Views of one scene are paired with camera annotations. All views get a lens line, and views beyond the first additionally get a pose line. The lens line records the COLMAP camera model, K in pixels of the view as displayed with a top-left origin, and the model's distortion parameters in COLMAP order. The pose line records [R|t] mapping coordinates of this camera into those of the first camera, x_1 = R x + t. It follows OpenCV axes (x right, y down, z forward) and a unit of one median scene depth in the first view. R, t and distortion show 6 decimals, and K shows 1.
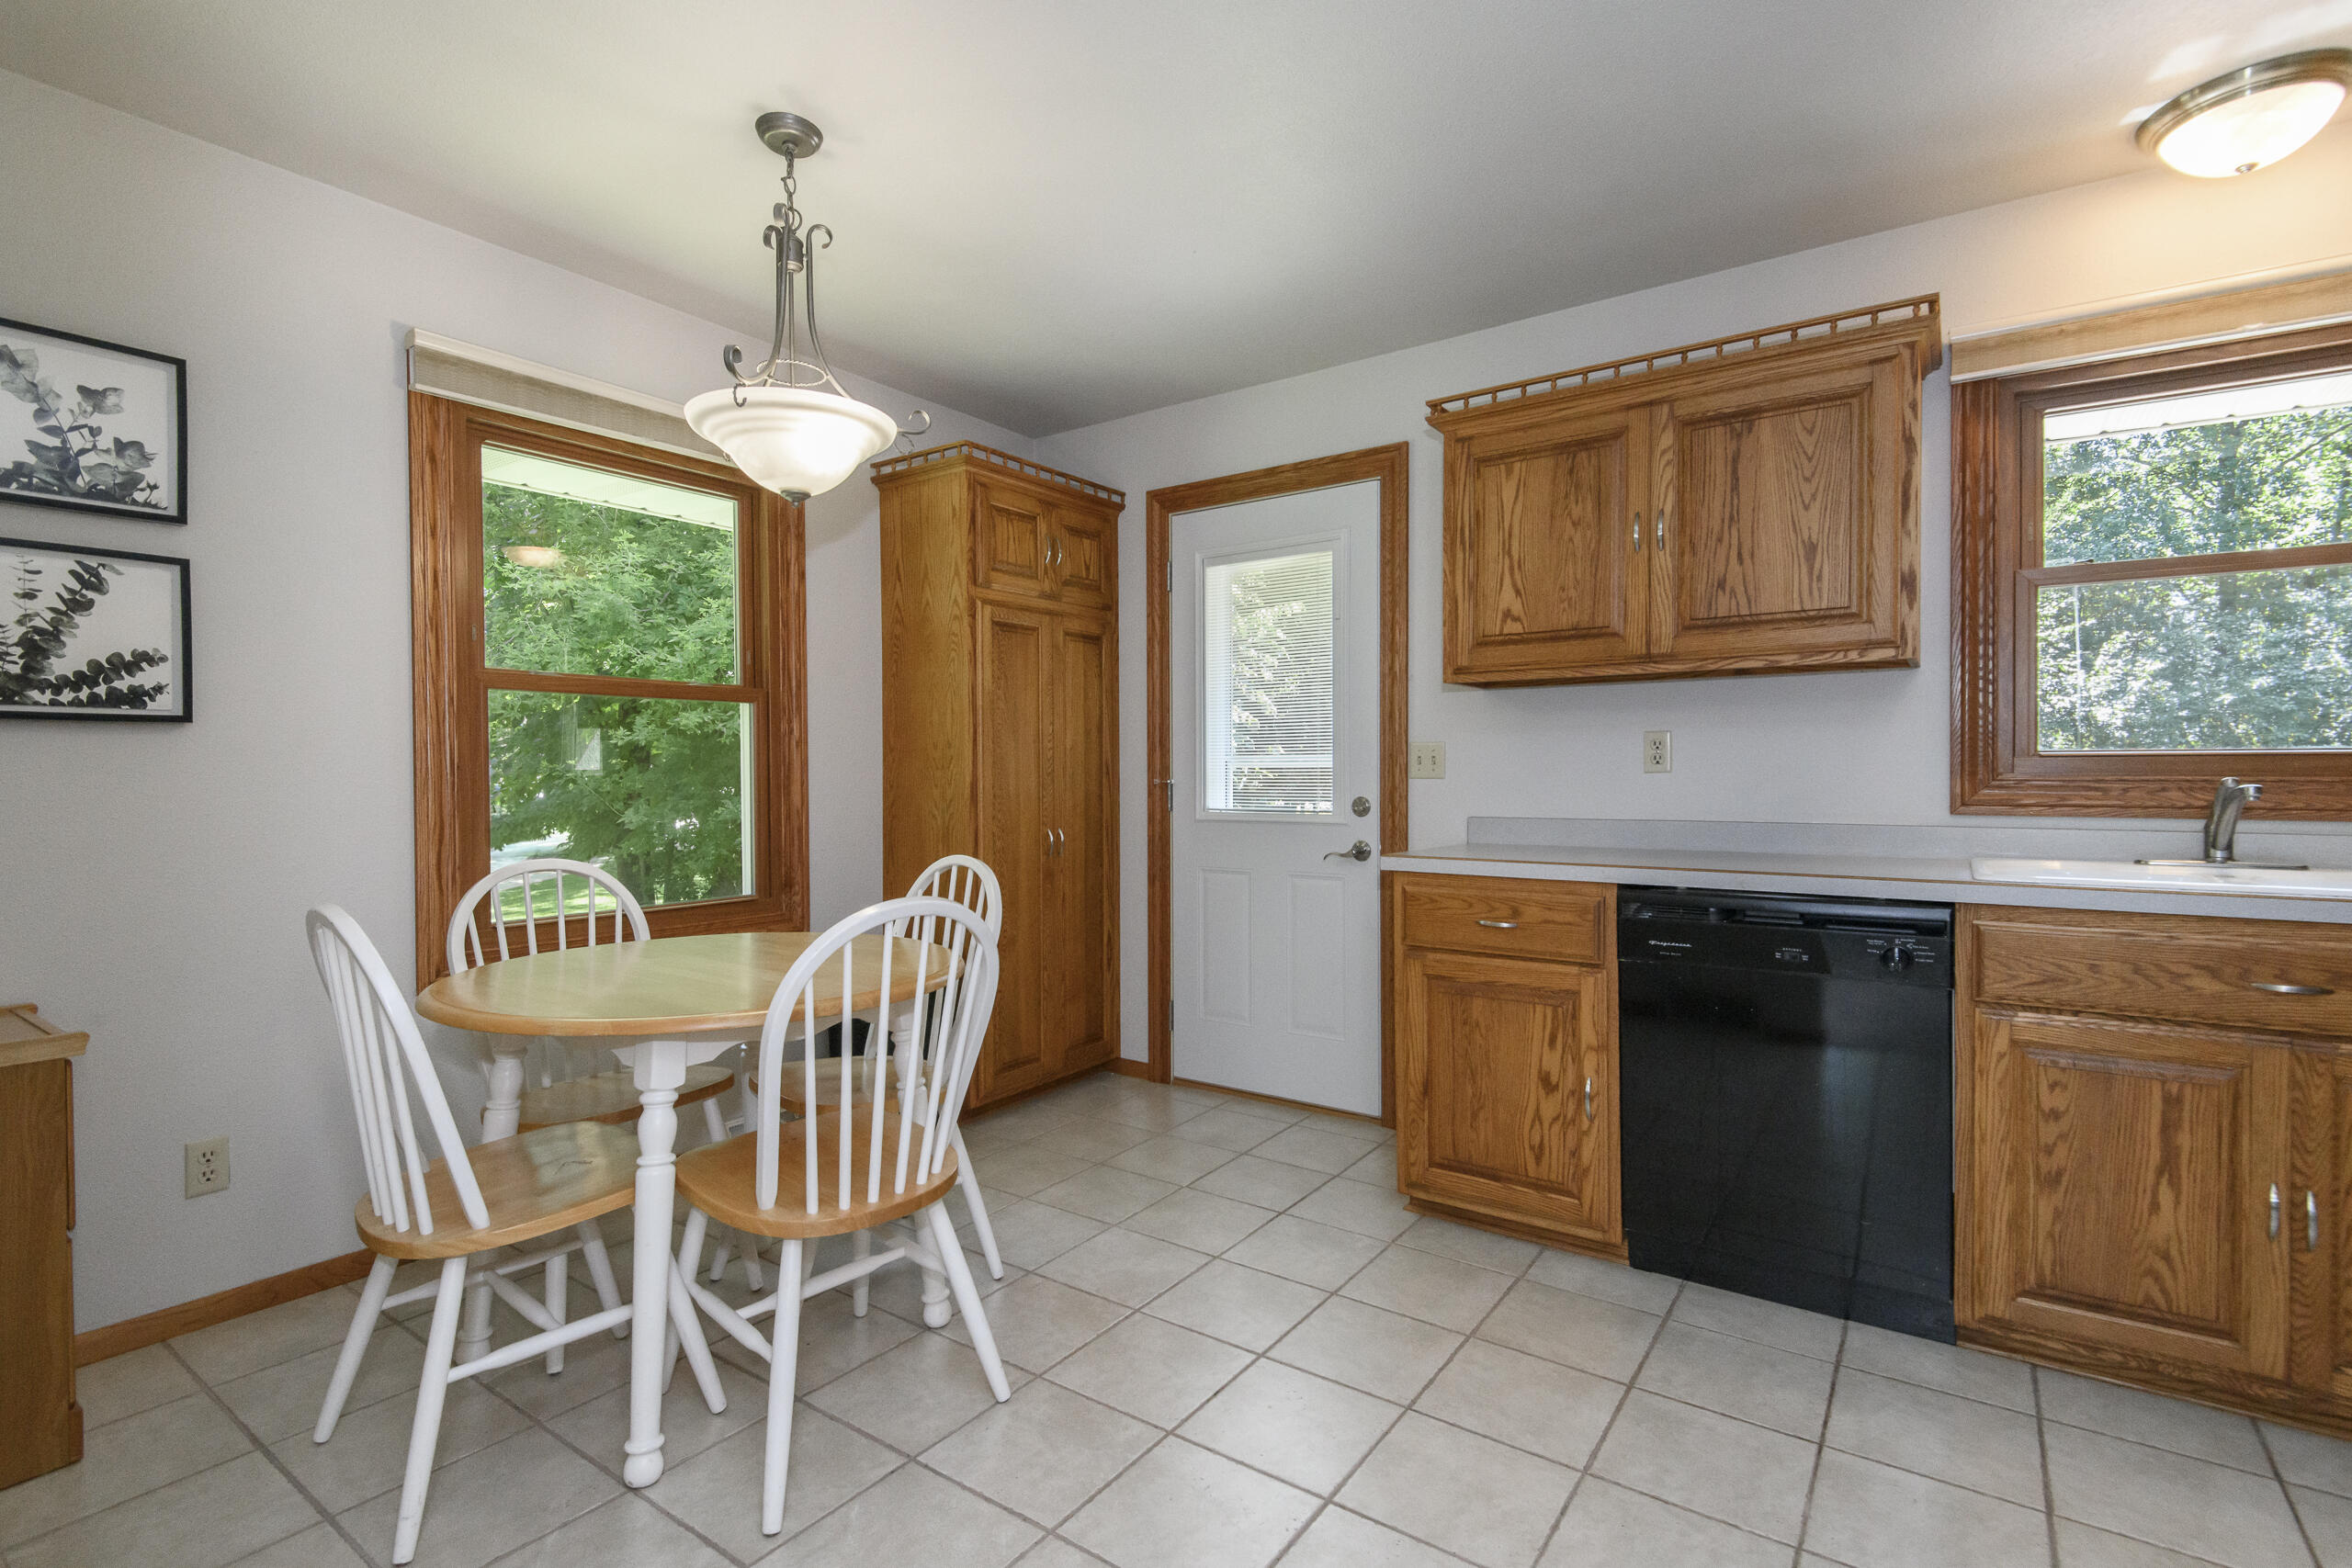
lens RADIAL K [[1078.3, 0, 1167.1], [0, 1078.3, 784.4], [0, 0, 1]] dist [0.034491, -0.023570]
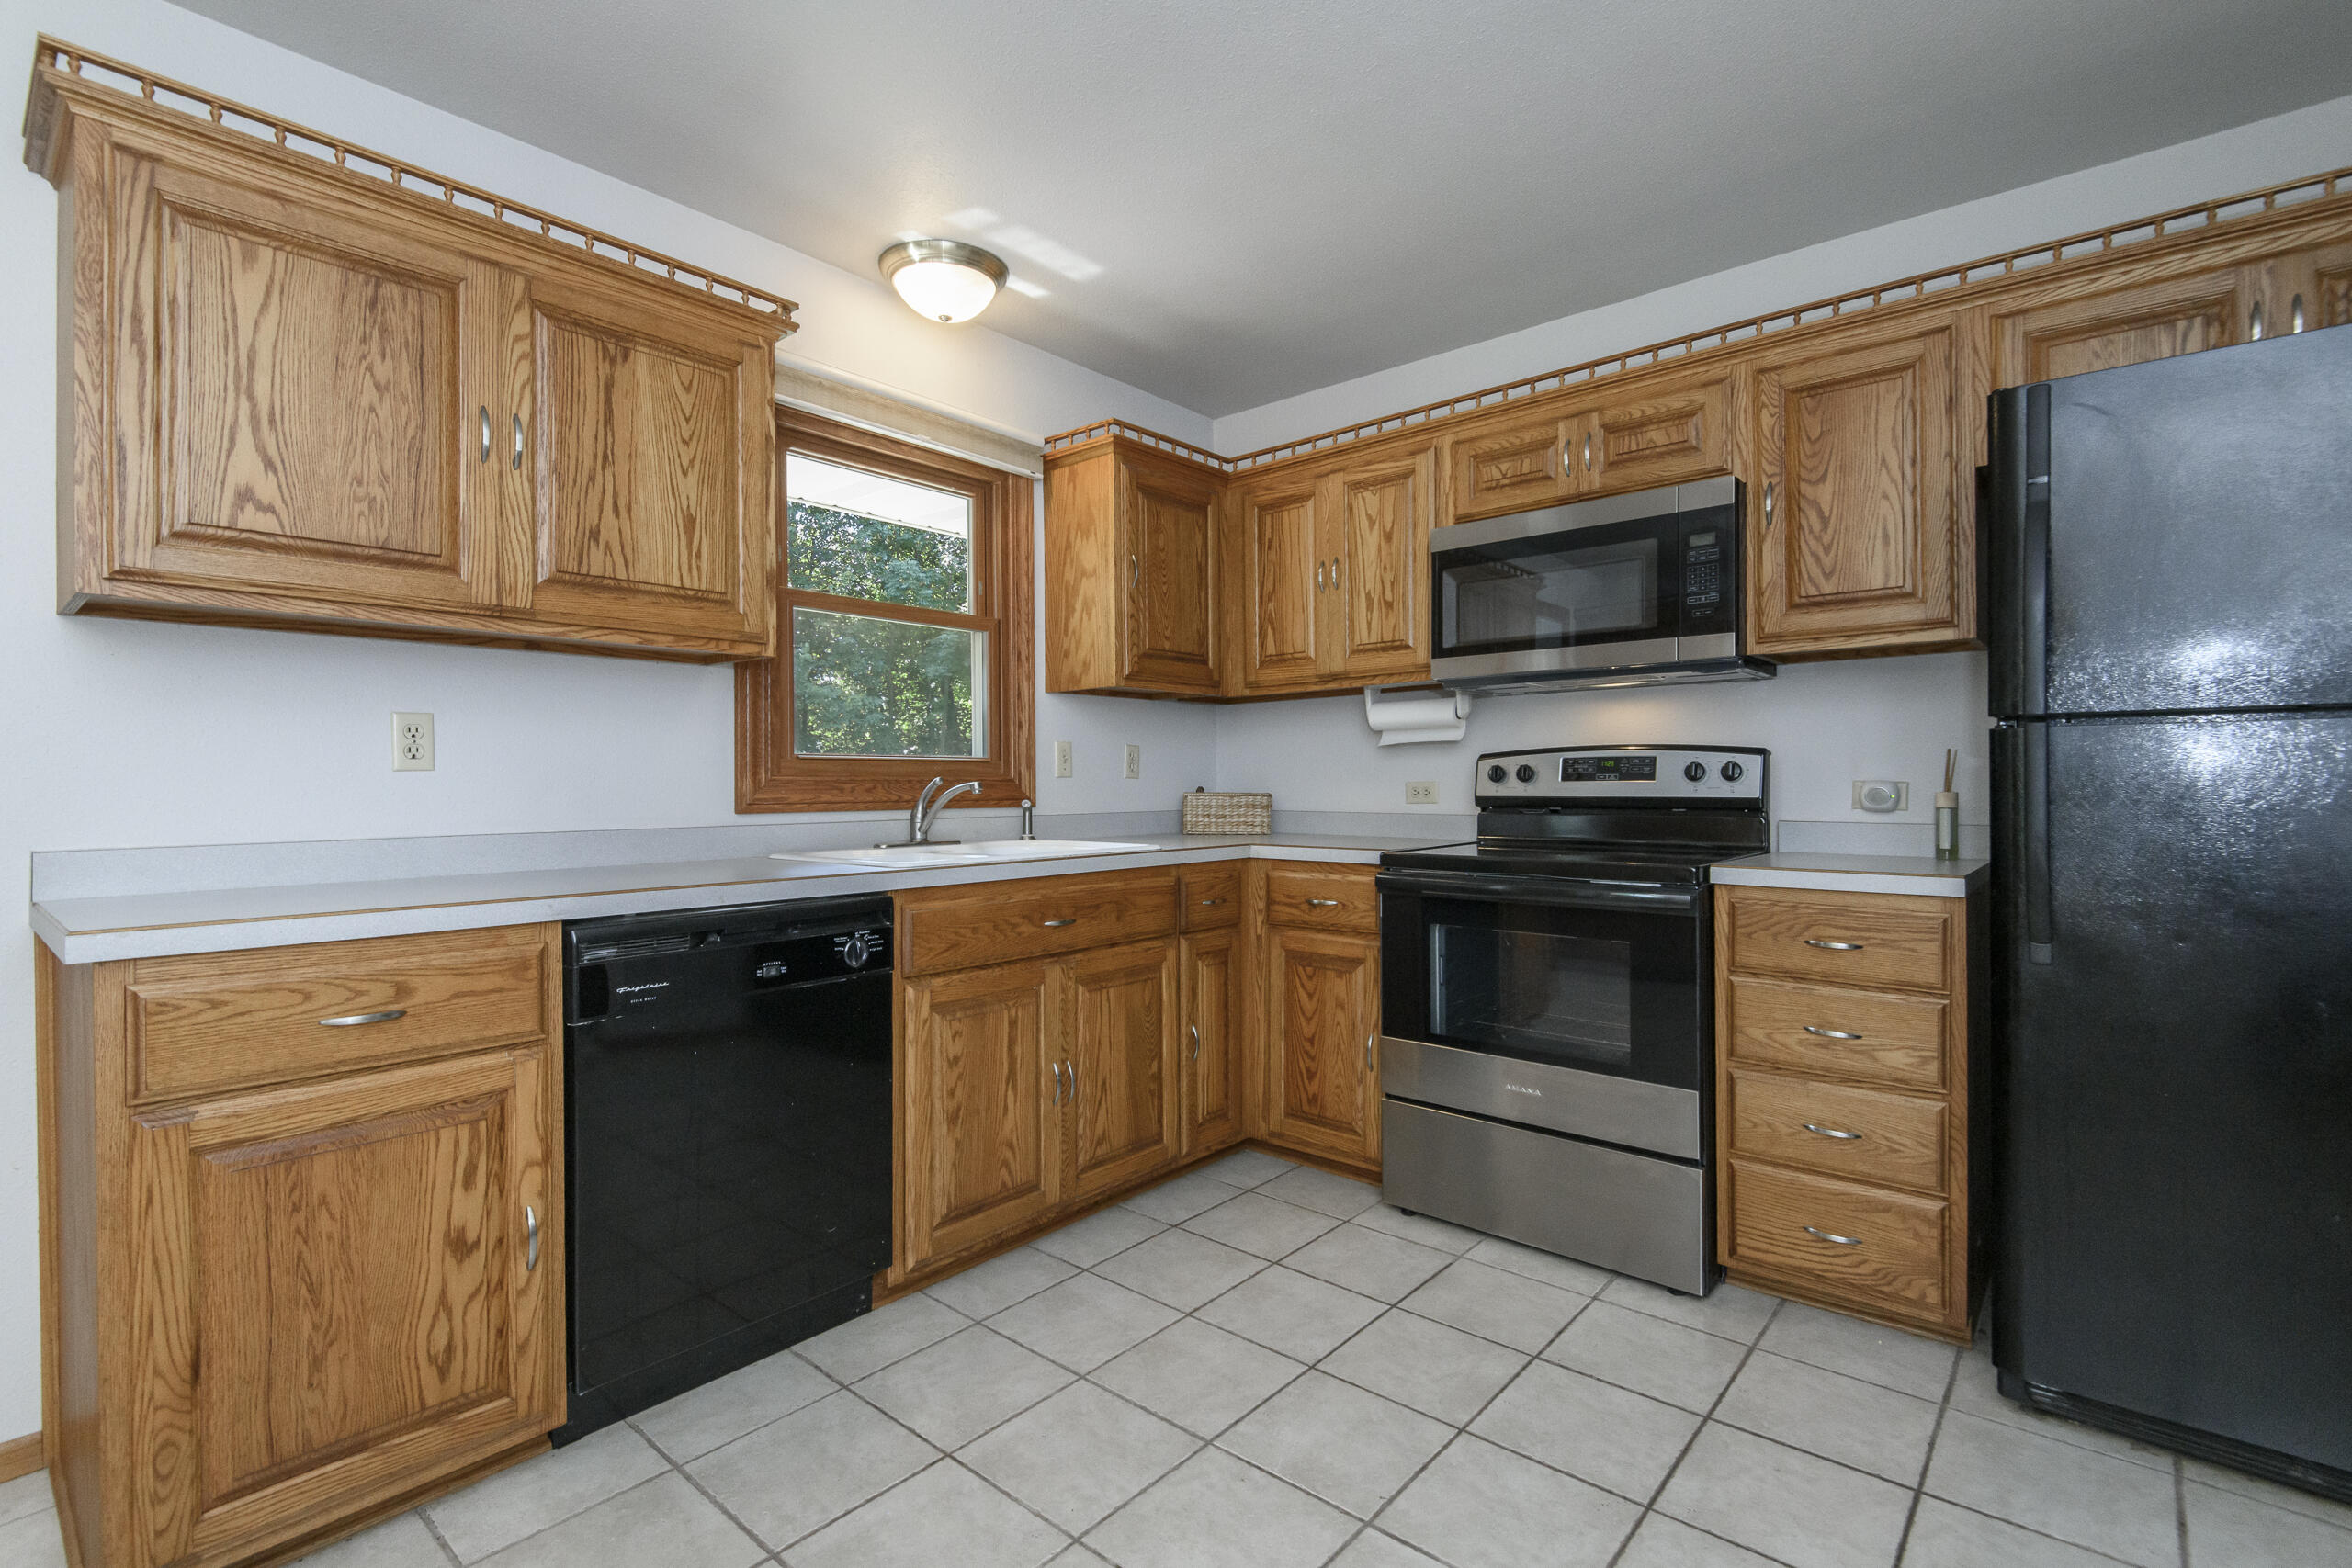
lens RADIAL K [[1078.3, 0, 1167.1], [0, 1078.3, 784.4], [0, 0, 1]] dist [0.034491, -0.023570]
pose [[0.099871, 0.001039, 0.995000, -0.253424], [0.016248, 0.999864, -0.002675, 0.009525], [-0.994868, 0.016434, 0.099841, 0.509753]]
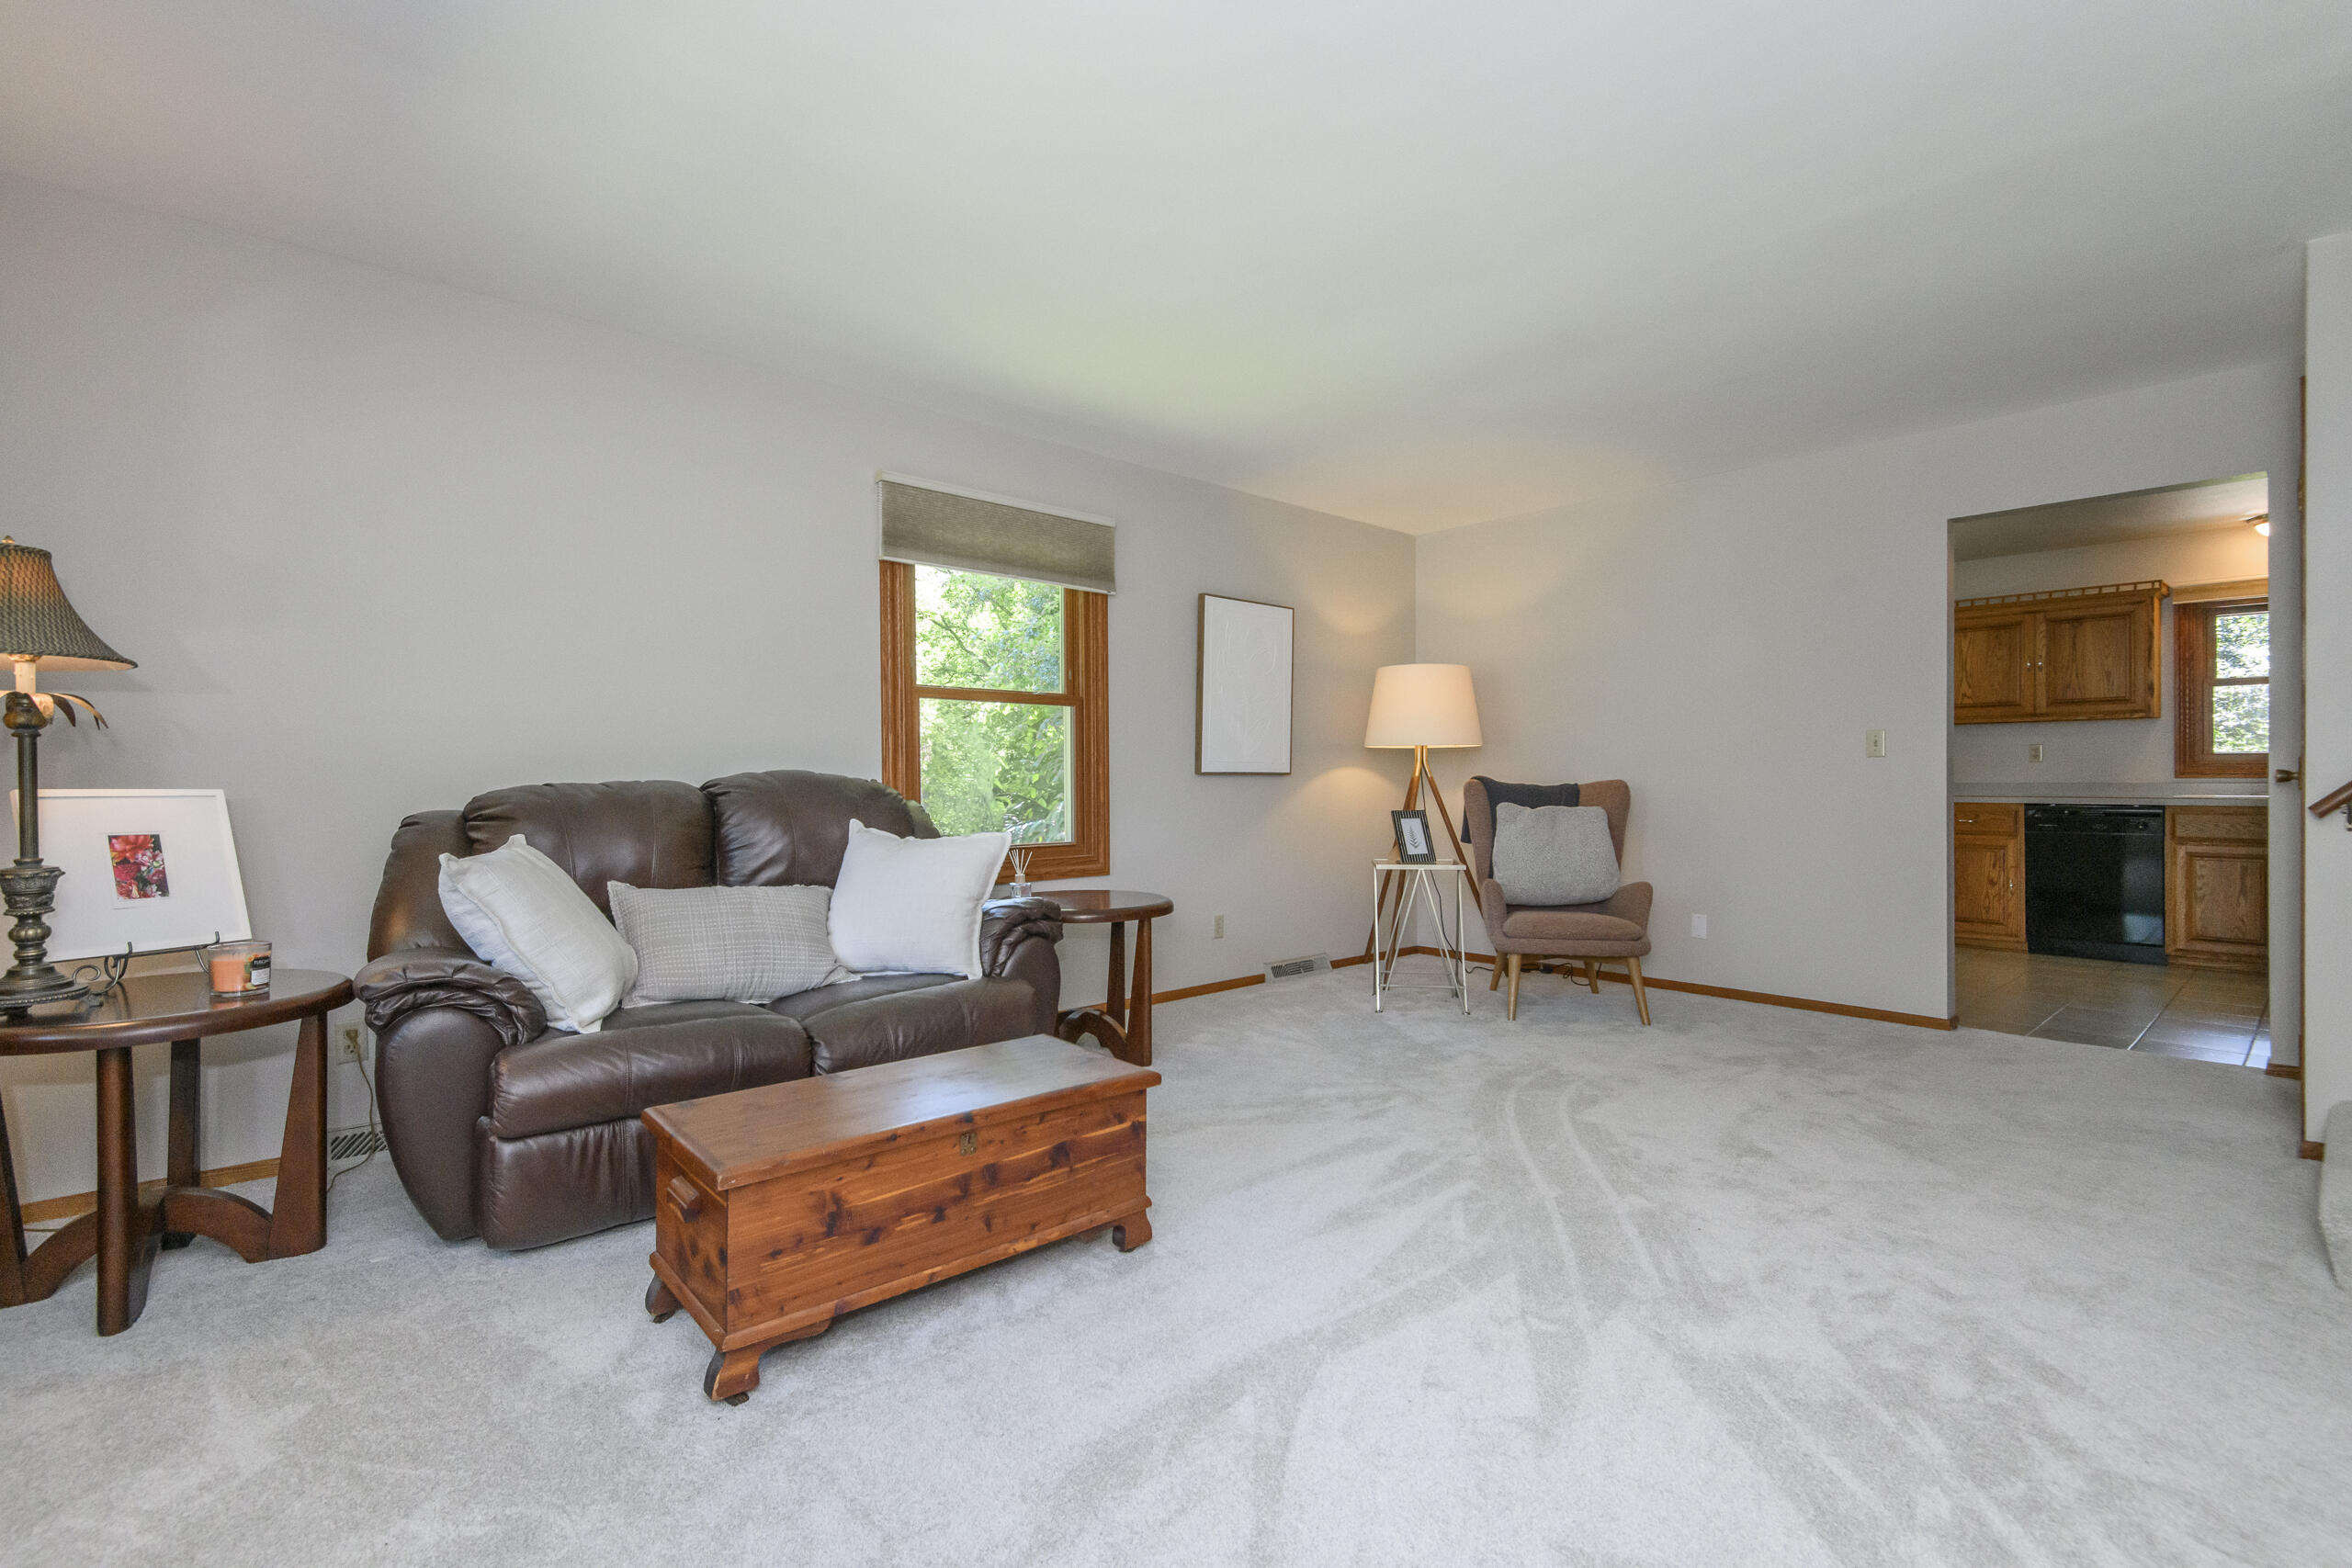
lens RADIAL K [[1039.5, 0, 1182.5], [0, 1039.5, 777.7], [0, 0, 1]] dist [-0.002472, -0.000528]
pose [[0.975005, -0.003735, -0.222153, -0.972884], [0.003084, 0.999990, -0.003277, 0.029748], [0.222163, 0.002510, 0.975006, -1.826497]]
